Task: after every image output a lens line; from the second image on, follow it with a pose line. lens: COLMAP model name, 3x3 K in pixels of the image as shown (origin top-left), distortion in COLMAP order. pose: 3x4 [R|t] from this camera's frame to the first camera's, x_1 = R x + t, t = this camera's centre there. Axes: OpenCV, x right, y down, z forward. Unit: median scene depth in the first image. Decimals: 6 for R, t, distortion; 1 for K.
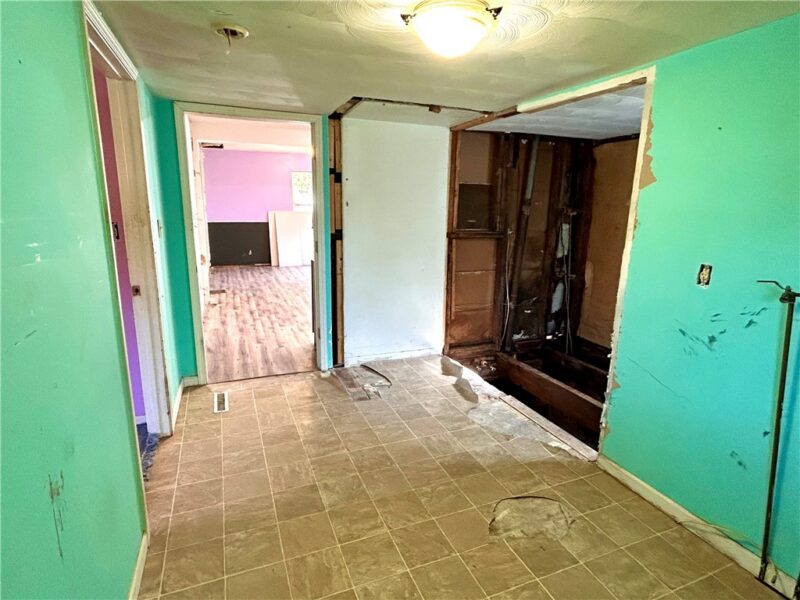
lens RADIAL K [[435.3, 0, 400.0], [0, 435.3, 300.0], [0, 0, 1]] dist [-0.001938, -0.000768]
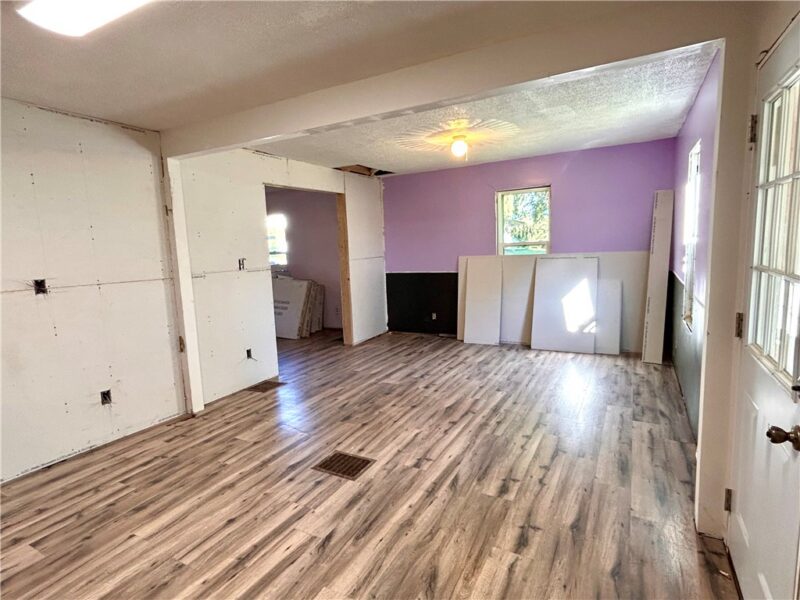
lens RADIAL K [[435.3, 0, 400.0], [0, 435.3, 300.0], [0, 0, 1]] dist [-0.001938, -0.000768]
pose [[0.641569, 0.059825, -0.764729, 0.259702], [-0.120111, 0.992491, -0.023125, -0.200935], [0.757603, 0.106689, 0.643937, 0.919739]]
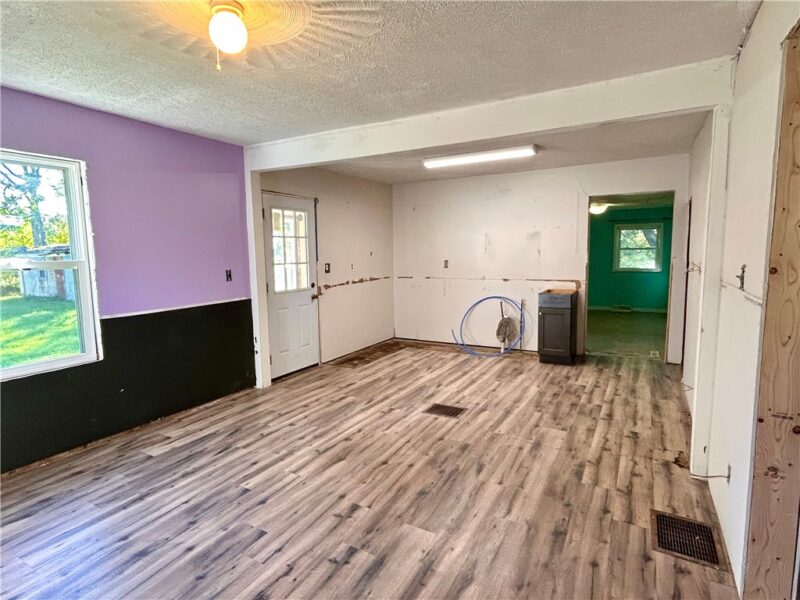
lens RADIAL K [[435.3, 0, 400.0], [0, 435.3, 300.0], [0, 0, 1]] dist [-0.001938, -0.000768]
pose [[-0.628666, -0.096876, 0.771618, -0.661550], [0.176738, 0.948450, 0.263073, -0.378553], [-0.757326, 0.301759, -0.579136, 1.644382]]
